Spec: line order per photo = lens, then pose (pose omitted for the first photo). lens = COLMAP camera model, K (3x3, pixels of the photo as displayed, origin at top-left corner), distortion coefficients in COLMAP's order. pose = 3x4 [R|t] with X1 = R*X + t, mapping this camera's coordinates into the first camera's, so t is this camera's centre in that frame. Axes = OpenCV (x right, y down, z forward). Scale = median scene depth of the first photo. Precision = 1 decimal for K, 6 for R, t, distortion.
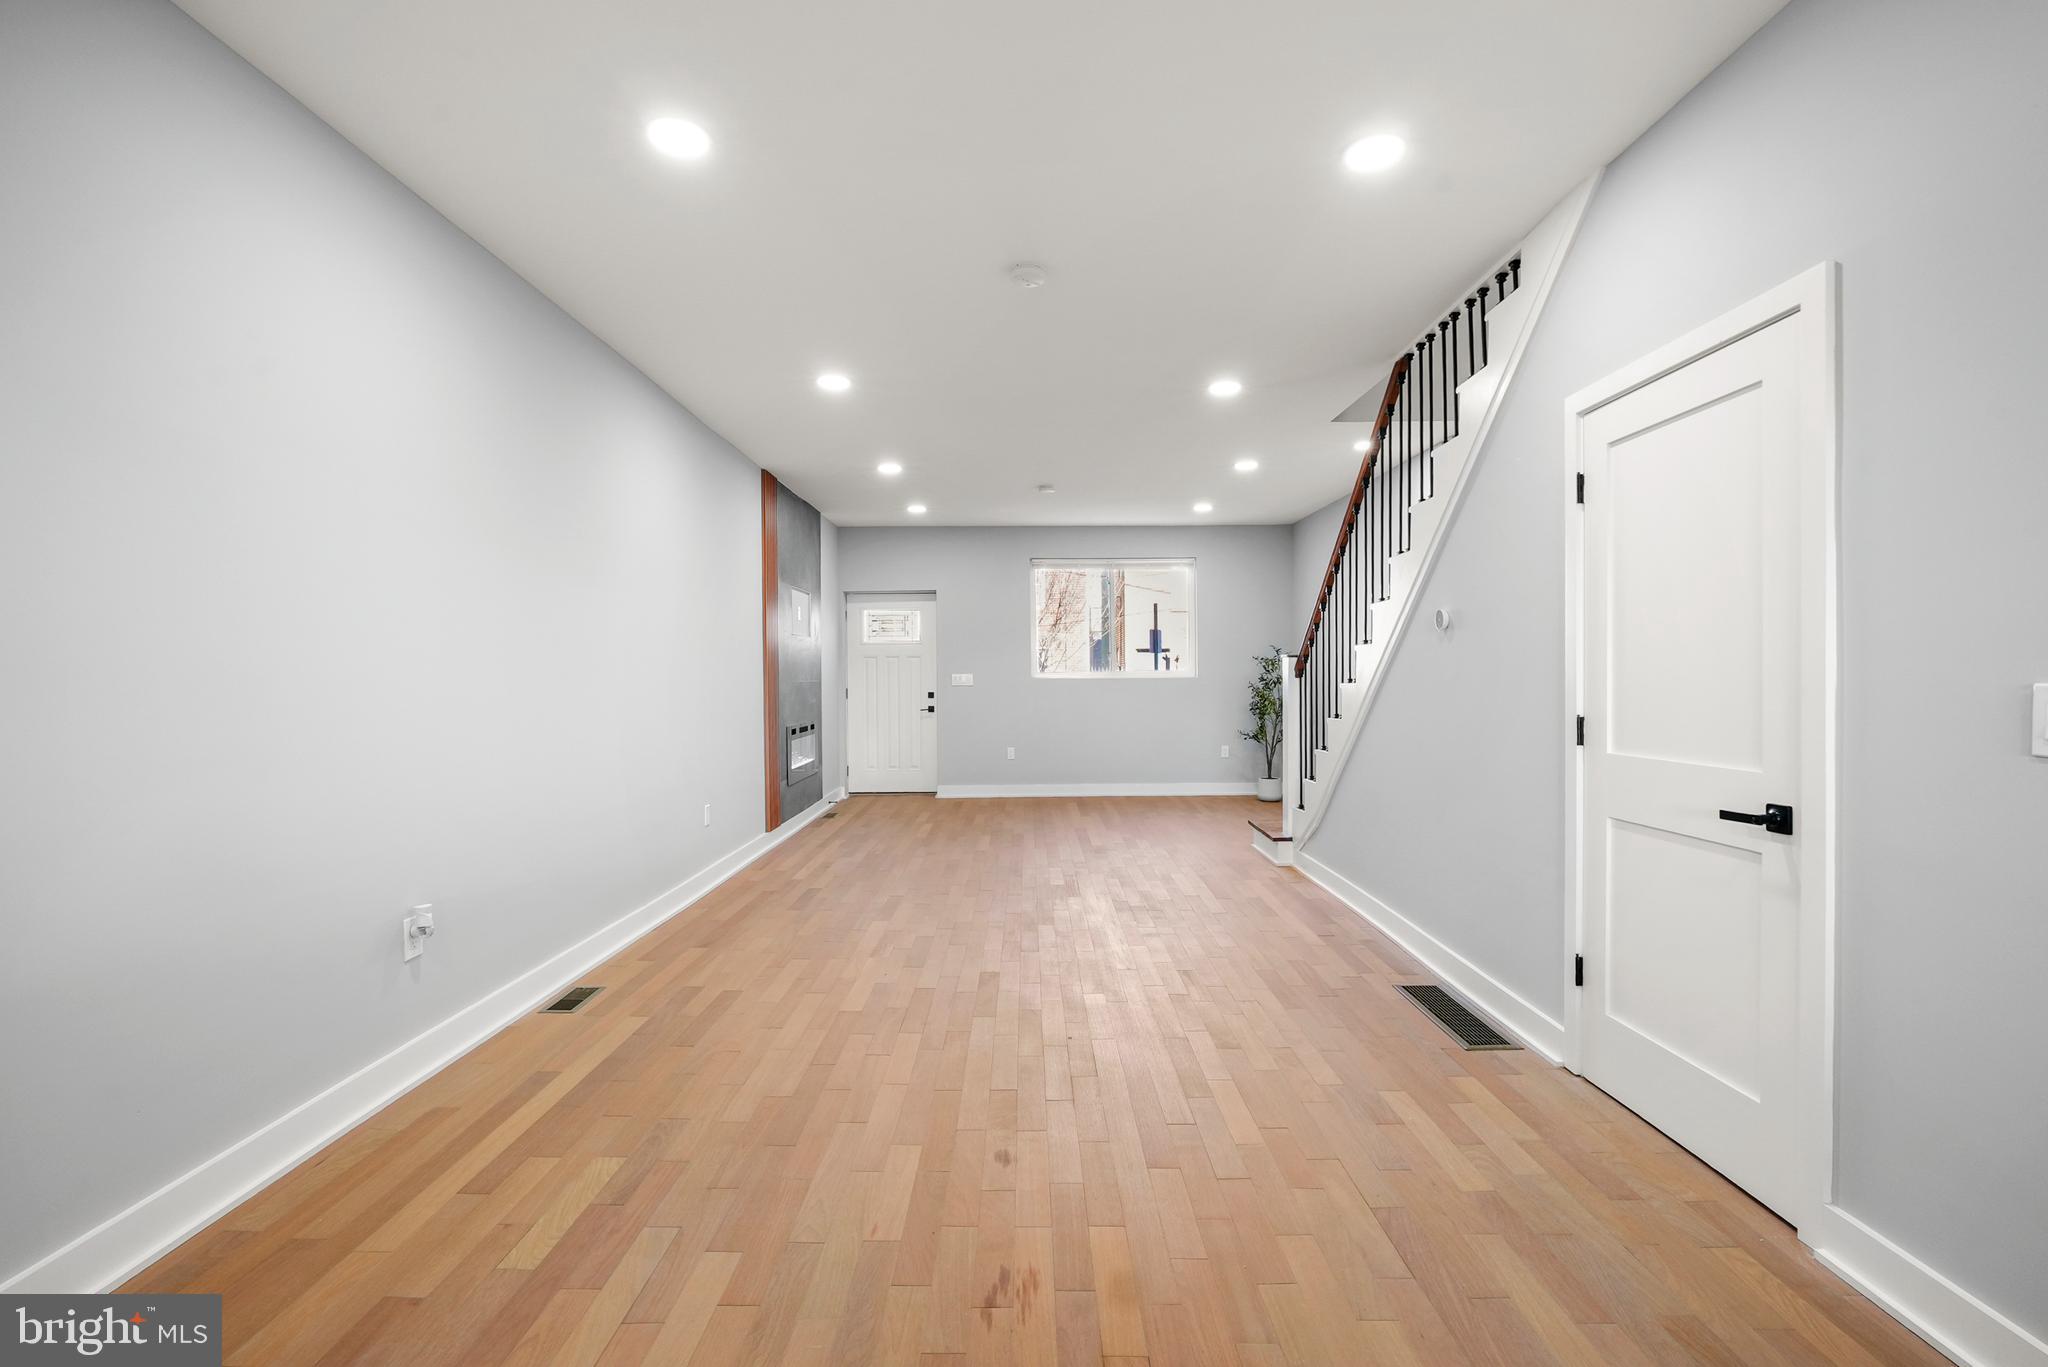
lens RADIAL K [[924.0, 0, 1036.7], [0, 924.0, 688.1], [0, 0, 1]] dist [-0.016759, 0.006775]
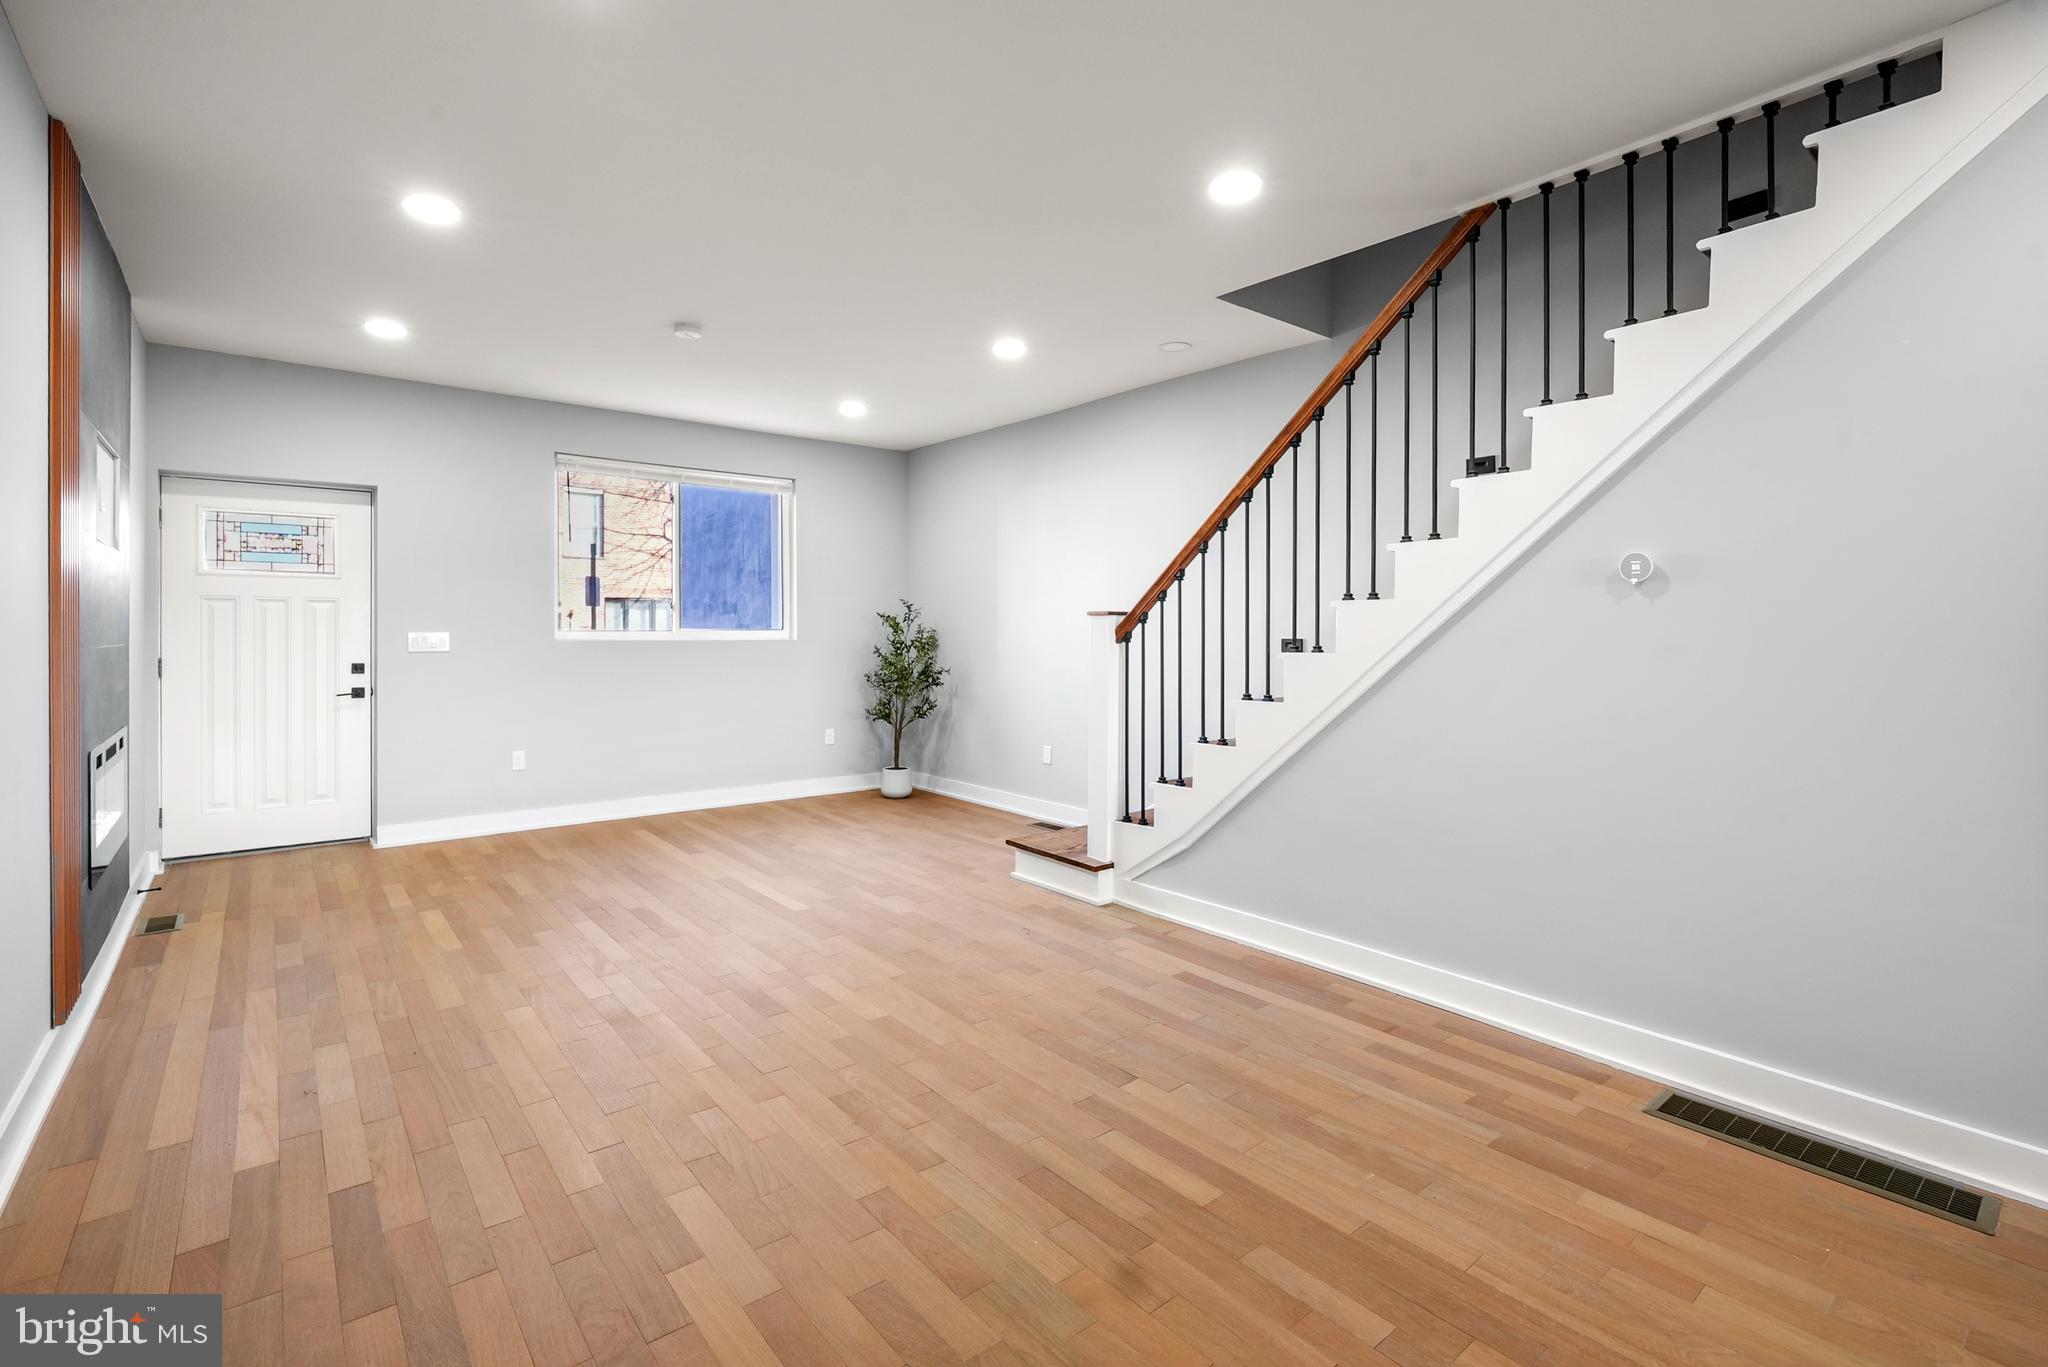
lens RADIAL K [[924.0, 0, 1018.5], [0, 924.0, 633.8], [0, 0, 1]] dist [-0.016759, 0.006775]
pose [[0.779422, 0.008573, 0.626441, -0.237166], [0.000542, 0.999897, -0.014358, -0.008353], [-0.626499, 0.011530, 0.779337, 0.473404]]
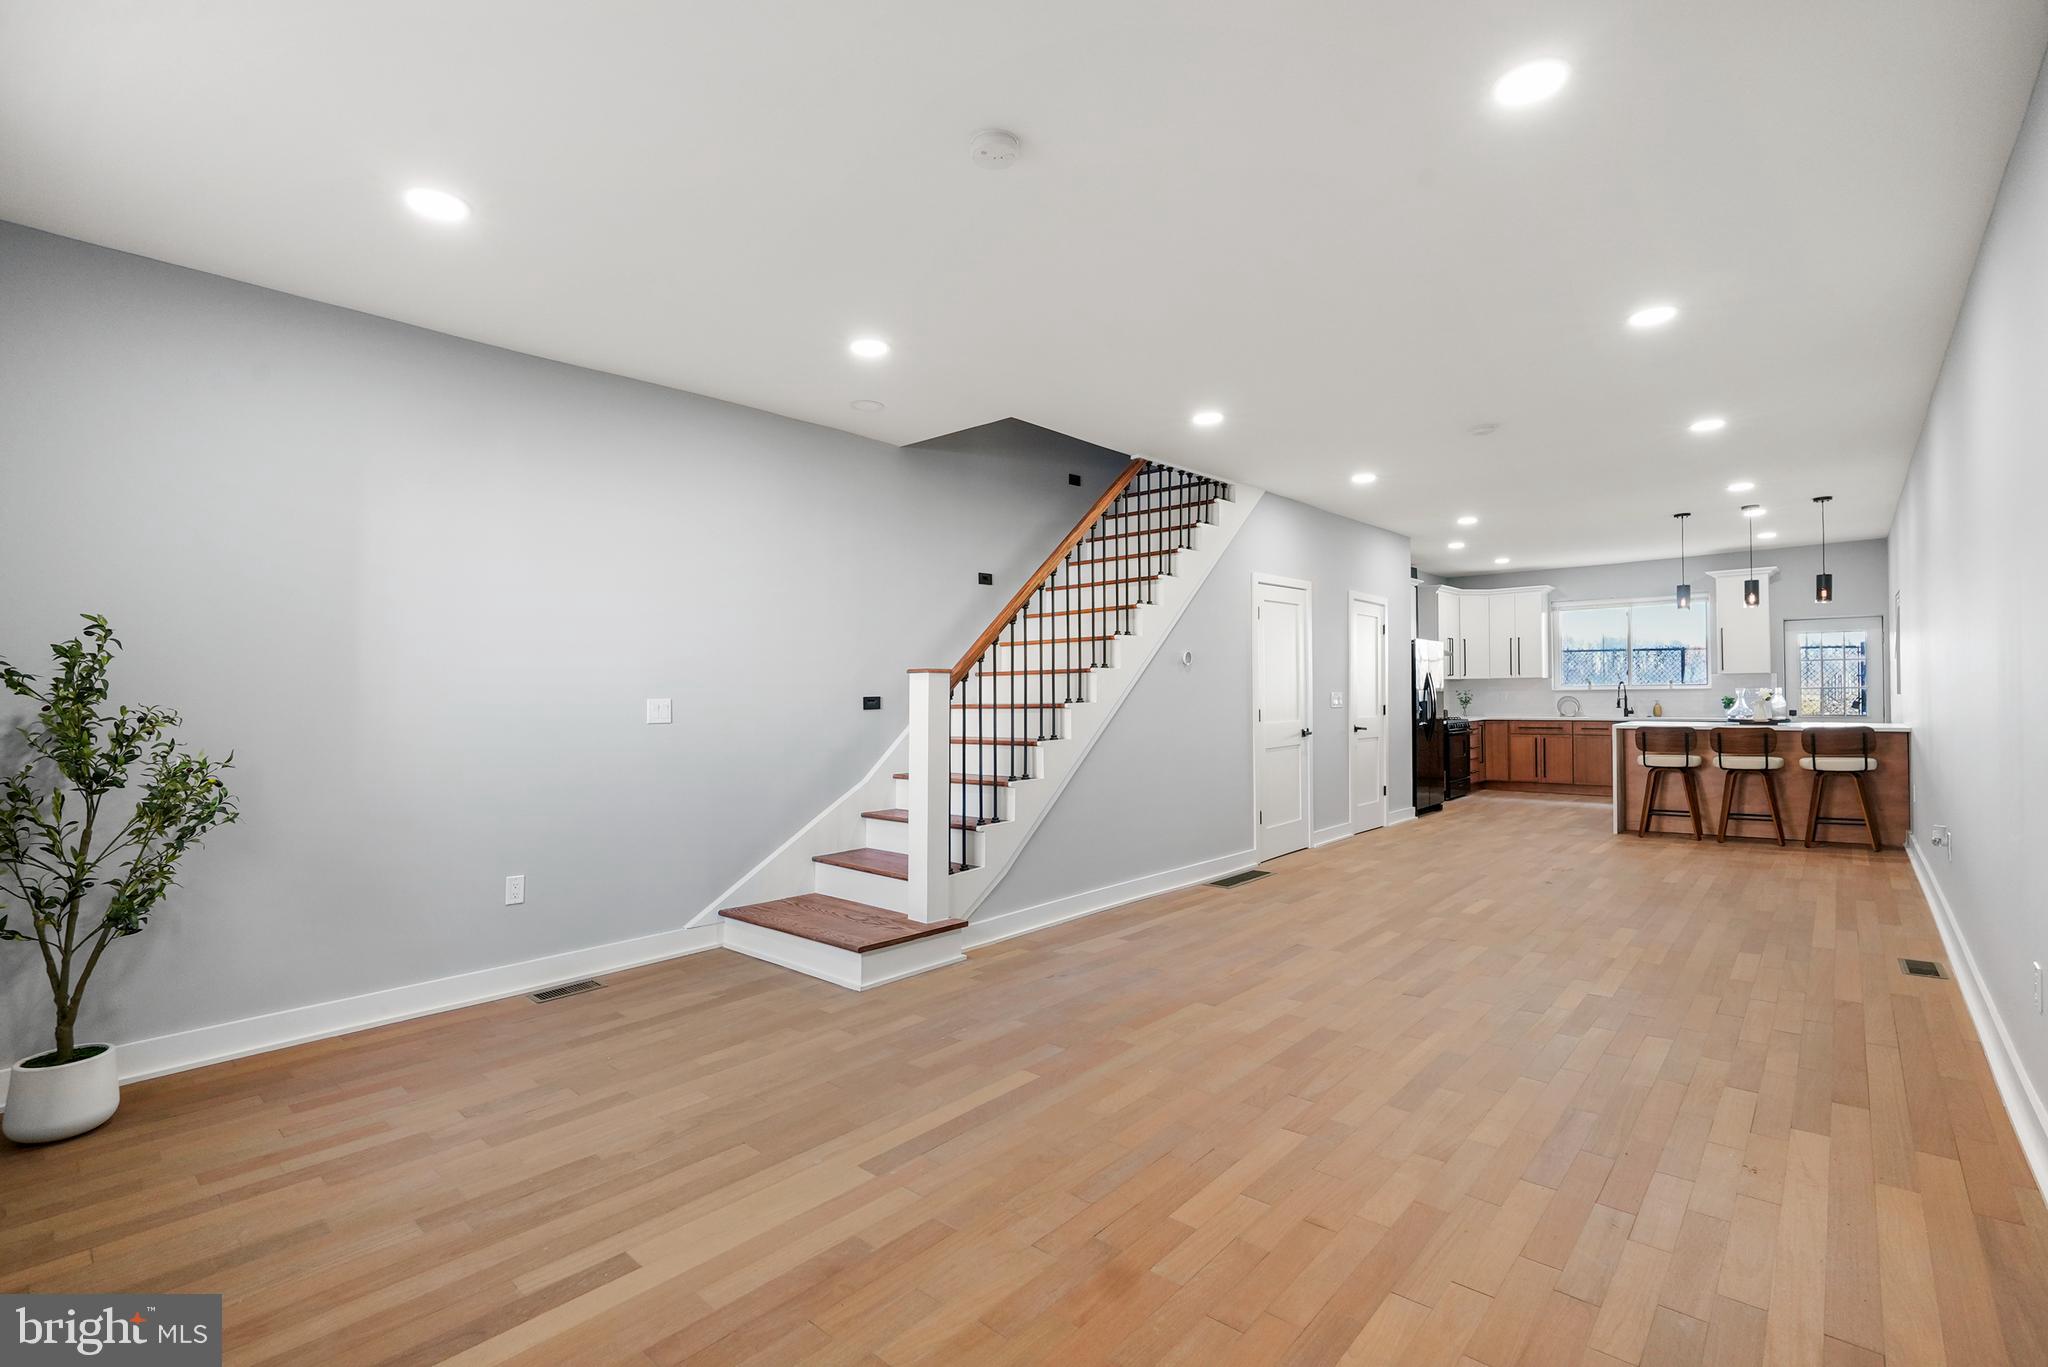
lens RADIAL K [[924.0, 0, 1014.5], [0, 924.0, 688.2], [0, 0, 1]] dist [-0.016759, 0.006775]
pose [[-0.735159, 0.019814, 0.677605, -0.263719], [0.028062, 0.999605, 0.001216, -0.021181], [-0.677313, 0.019909, -0.735425, 1.503959]]
